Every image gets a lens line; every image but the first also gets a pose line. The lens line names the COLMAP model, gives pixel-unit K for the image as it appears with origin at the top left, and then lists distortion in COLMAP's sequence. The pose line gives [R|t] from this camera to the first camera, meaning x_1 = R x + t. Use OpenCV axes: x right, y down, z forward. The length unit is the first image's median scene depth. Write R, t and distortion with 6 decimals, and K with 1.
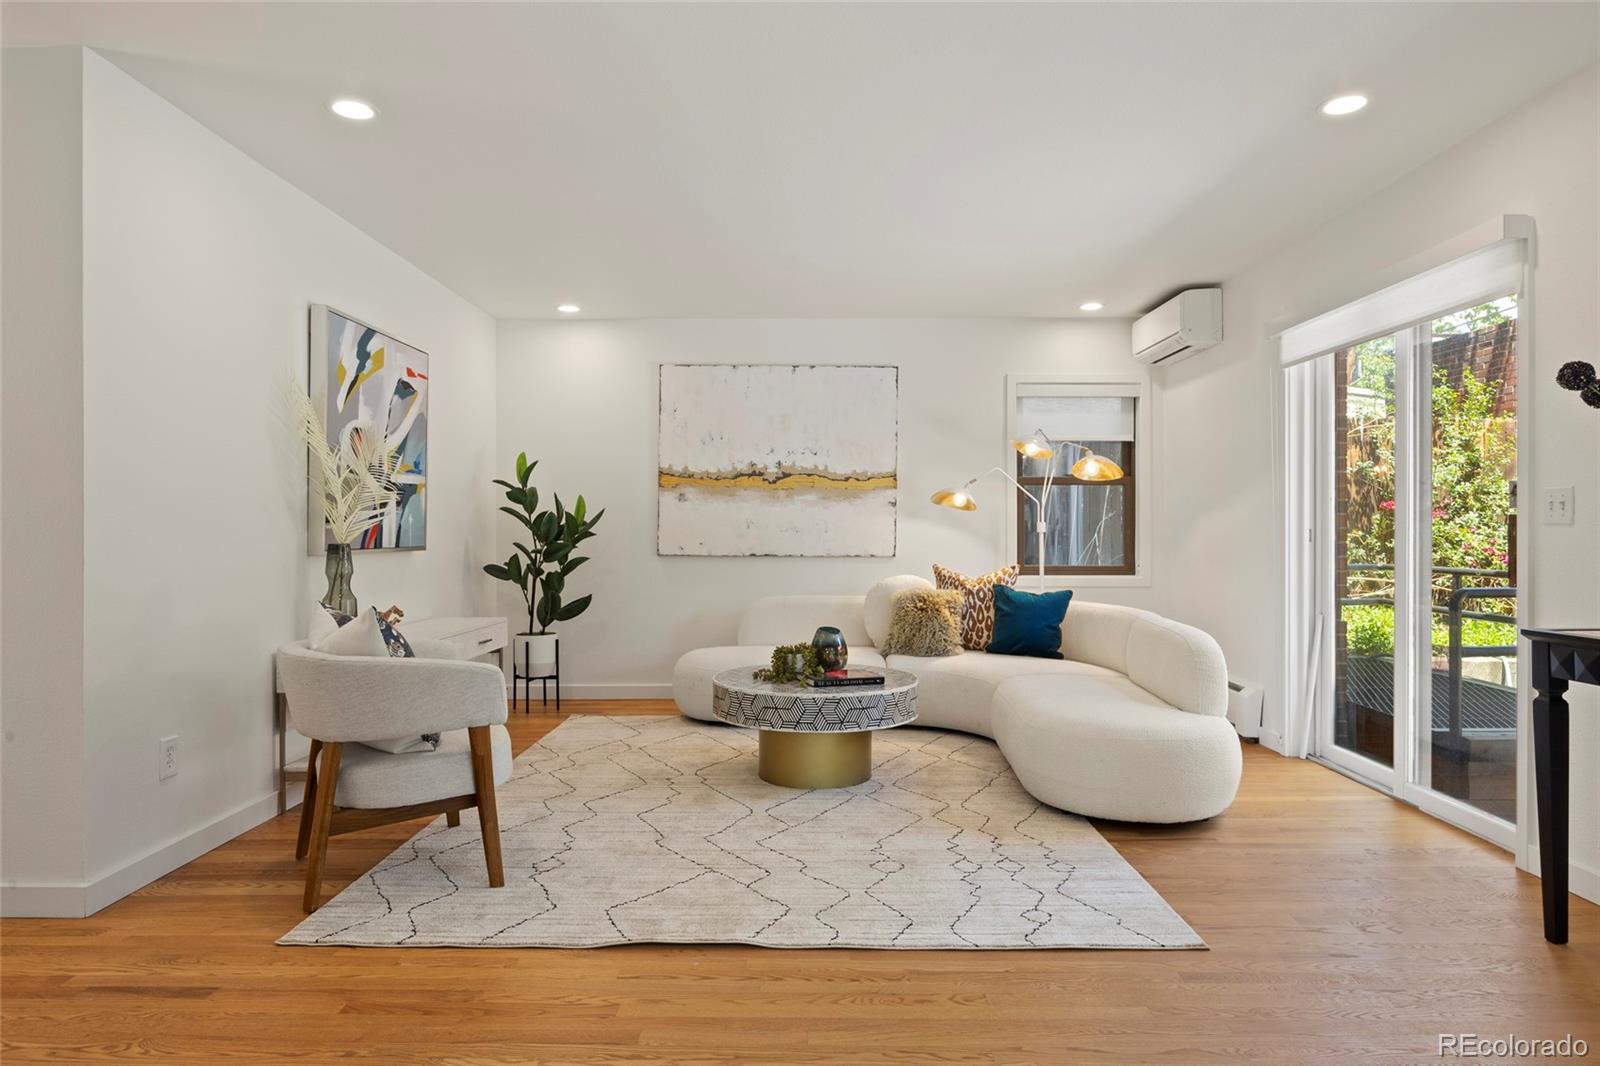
lens RADIAL K [[952.5, 0, 800.0], [0, 952.5, 533.0], [0, 0, 1]] dist [-0.006073, 0.000107]
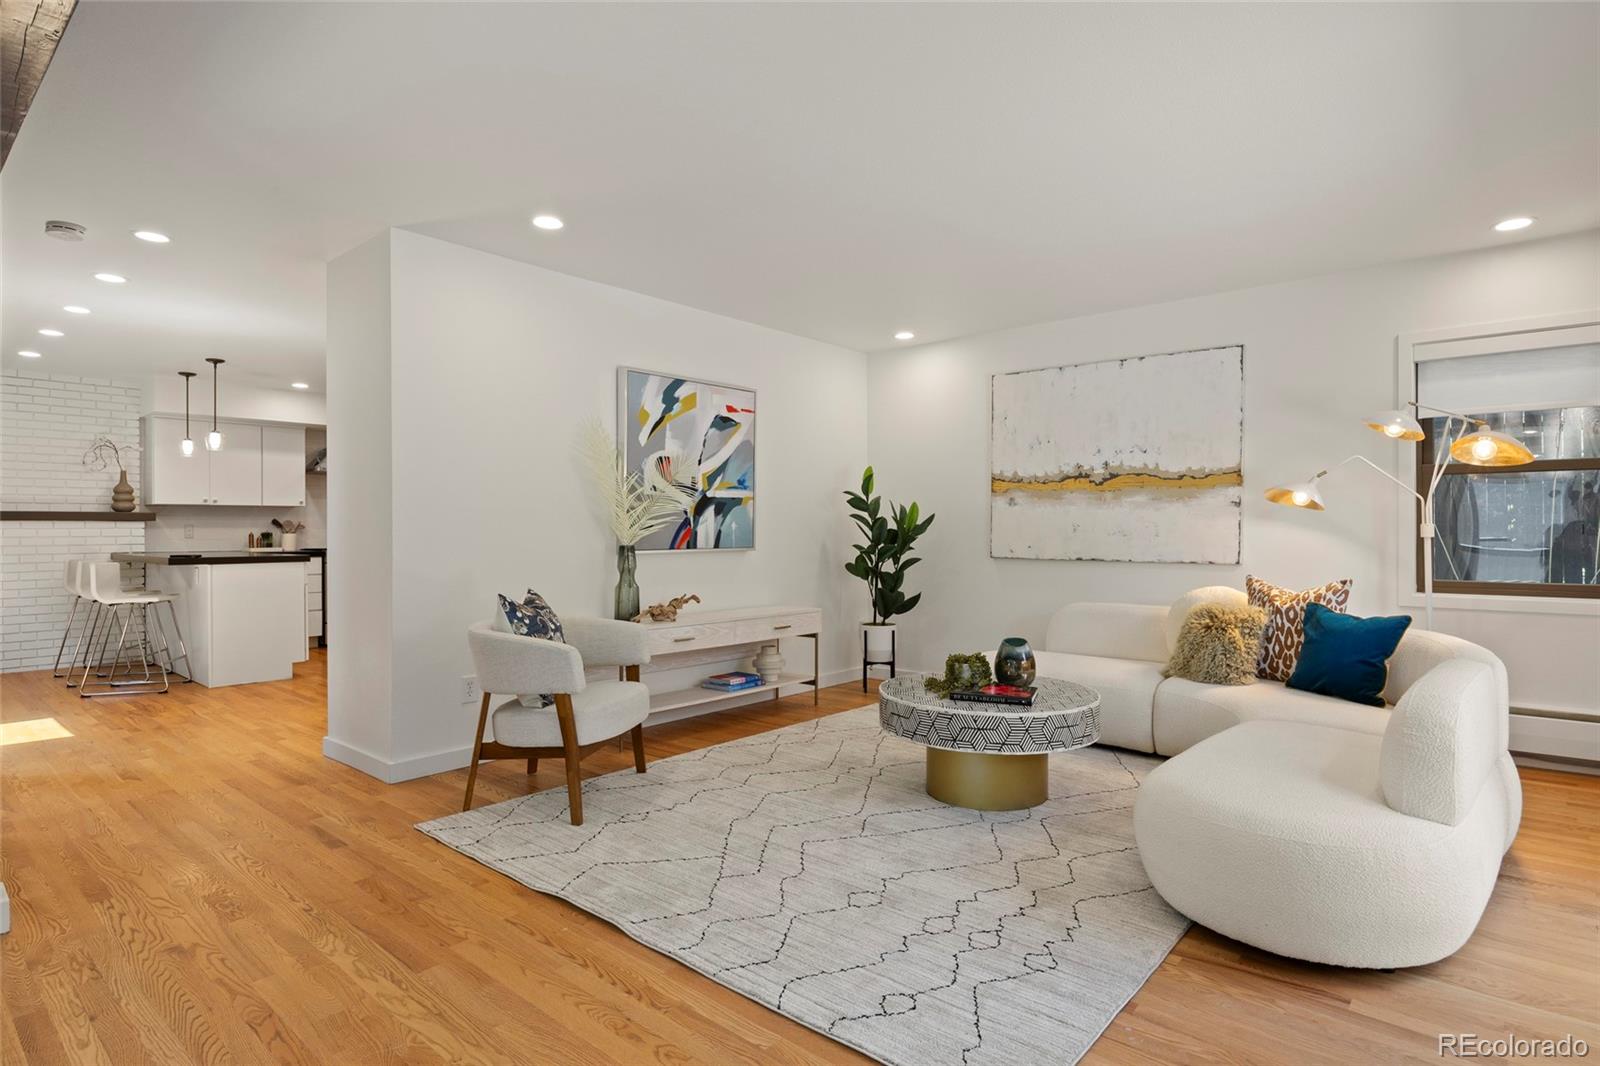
lens RADIAL K [[830.5, 0, 808.8], [0, 830.5, 531.0], [0, 0, 1]] dist [-0.009256, 0.000338]
pose [[0.767773, -0.000945, -0.640722, 0.360786], [-0.000229, 0.999998, -0.001750, -0.005413], [0.640722, 0.001490, 0.767771, 0.216875]]
